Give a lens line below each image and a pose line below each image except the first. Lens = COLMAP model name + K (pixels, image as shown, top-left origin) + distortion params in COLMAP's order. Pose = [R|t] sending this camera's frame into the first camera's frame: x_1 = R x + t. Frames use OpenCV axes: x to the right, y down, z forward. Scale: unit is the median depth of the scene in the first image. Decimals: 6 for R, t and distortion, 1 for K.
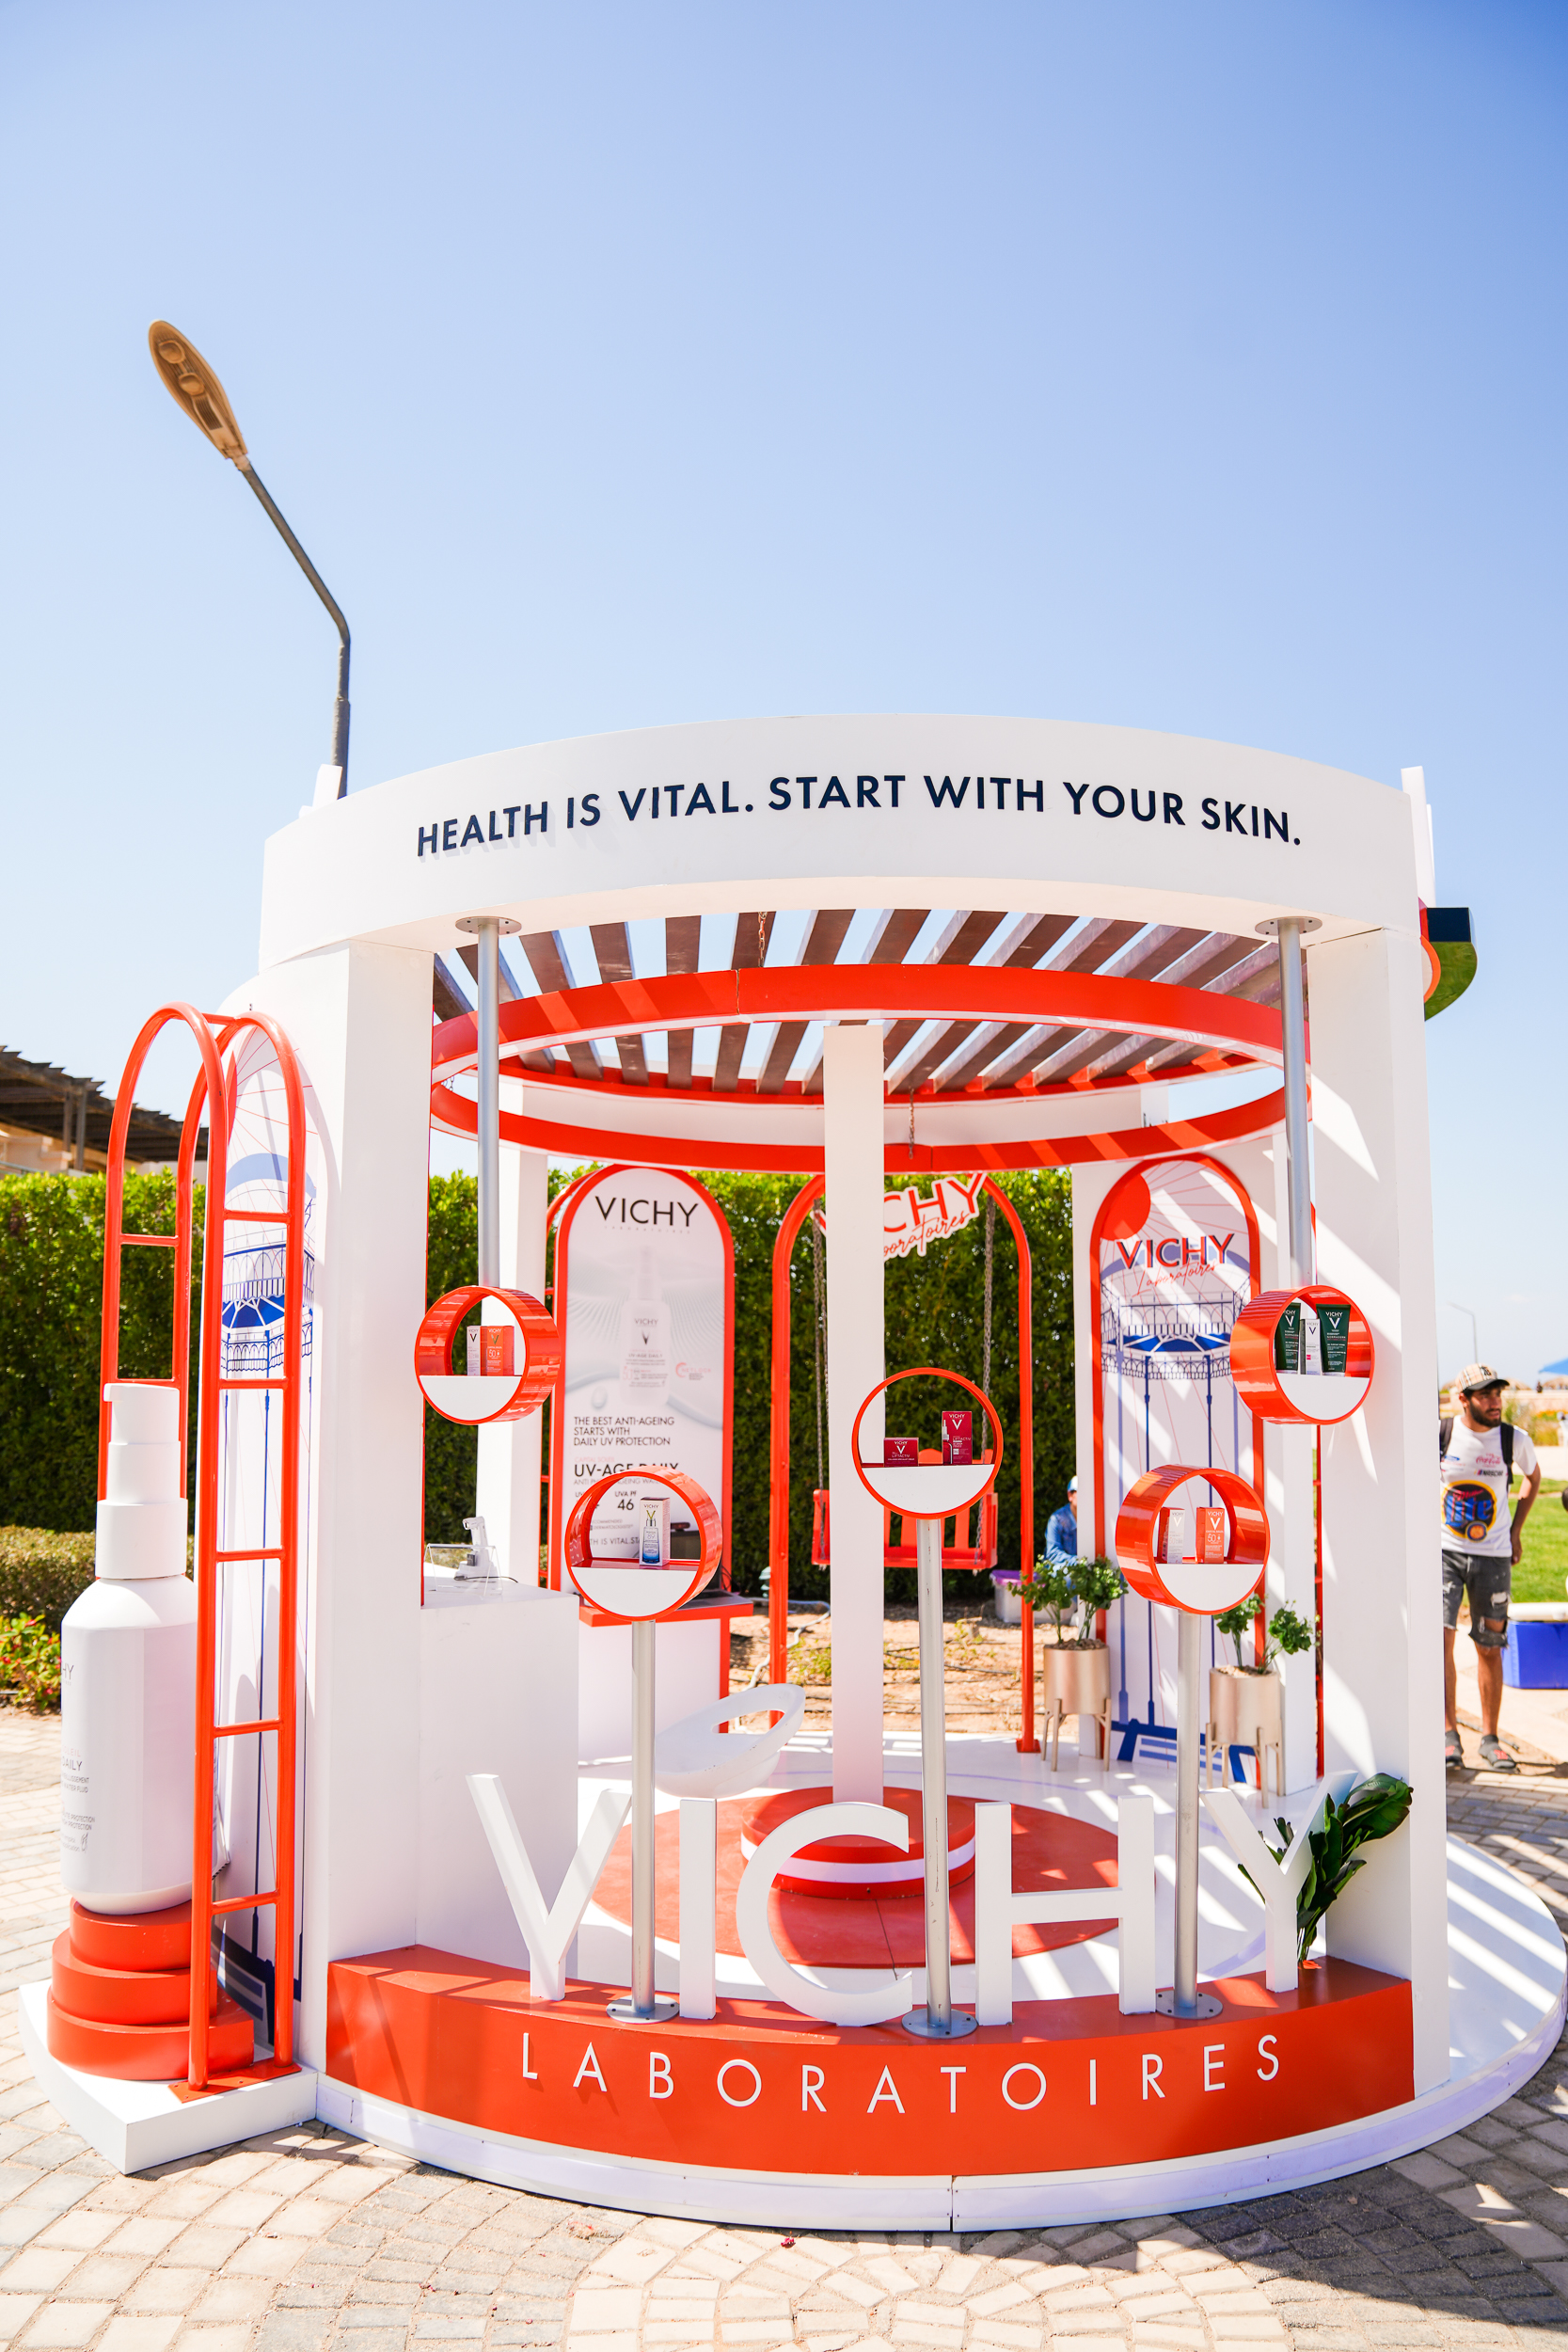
lens RADIAL K [[1568.0, 0, 775.8], [0, 1568.0, 1175.4], [0, 0, 1]] dist [-0.102298, -0.000283]
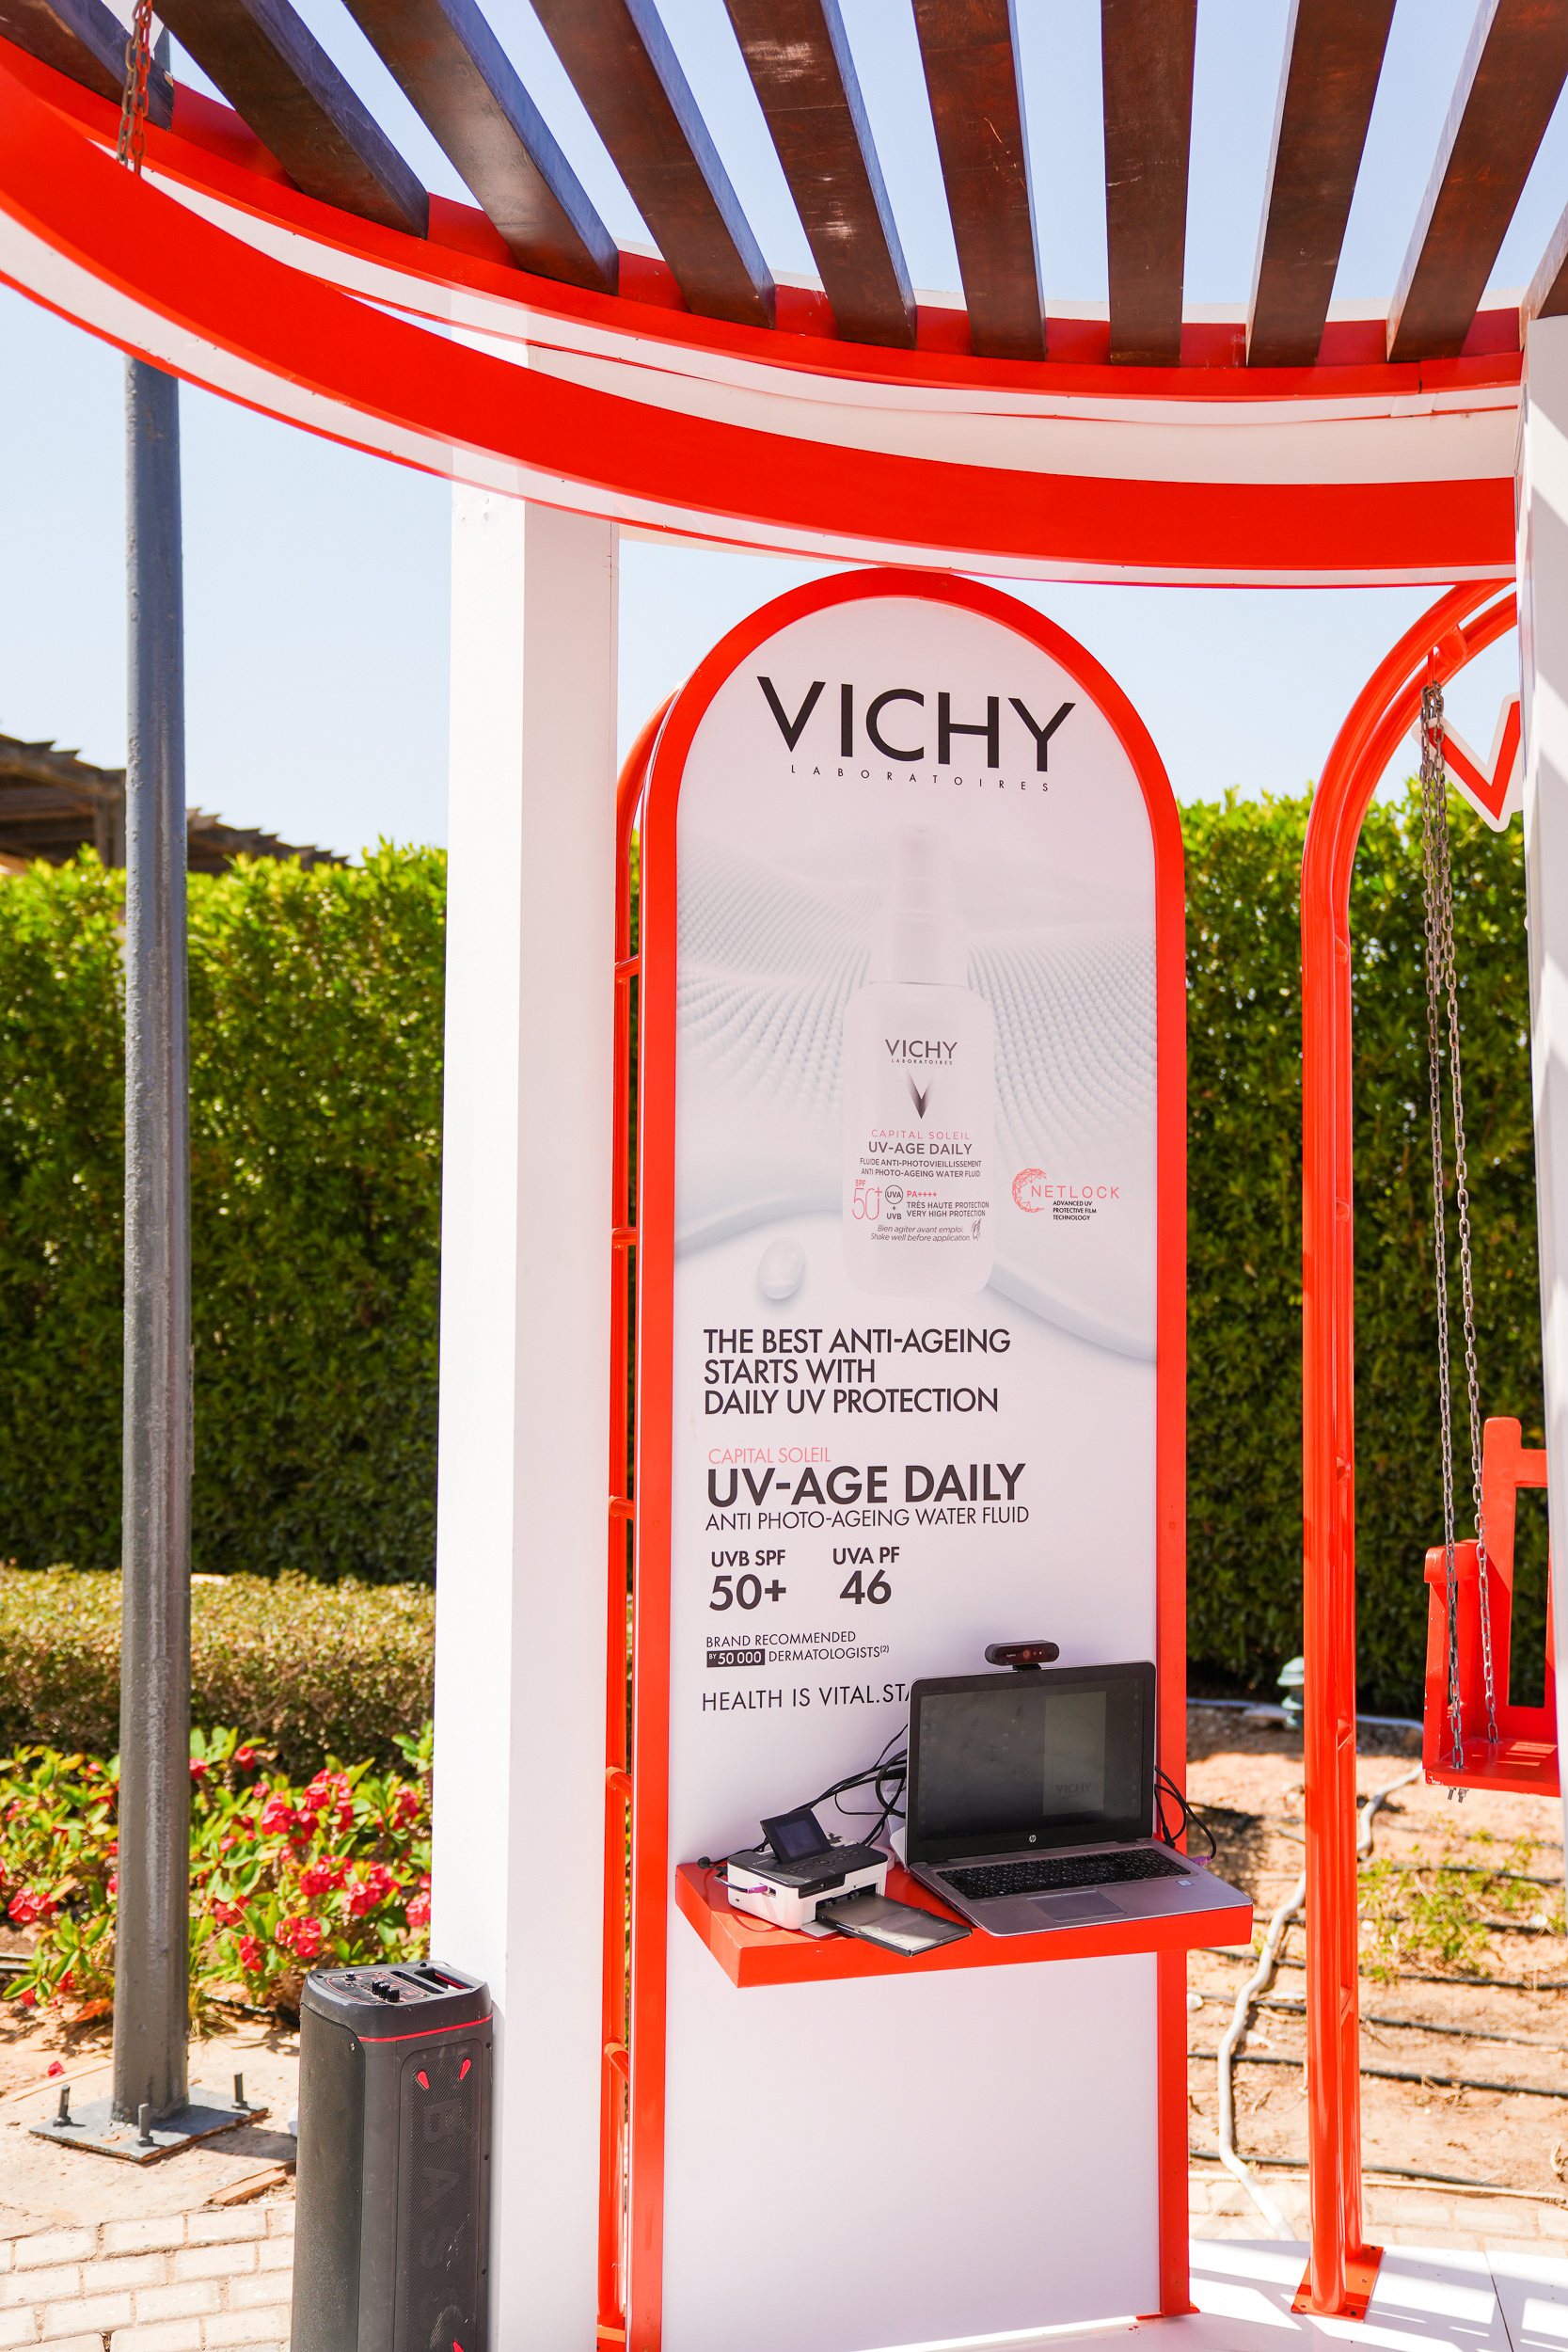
lens RADIAL K [[2425.5, 0, 784.0], [0, 2425.5, 1176.0], [0, 0, 1]] dist [-0.004166, 0.230564]
pose [[0.977812, -0.011829, -0.209152, -0.002330], [0.031232, 0.995478, 0.089714, 0.071229], [0.207145, -0.094256, 0.973759, 0.470117]]
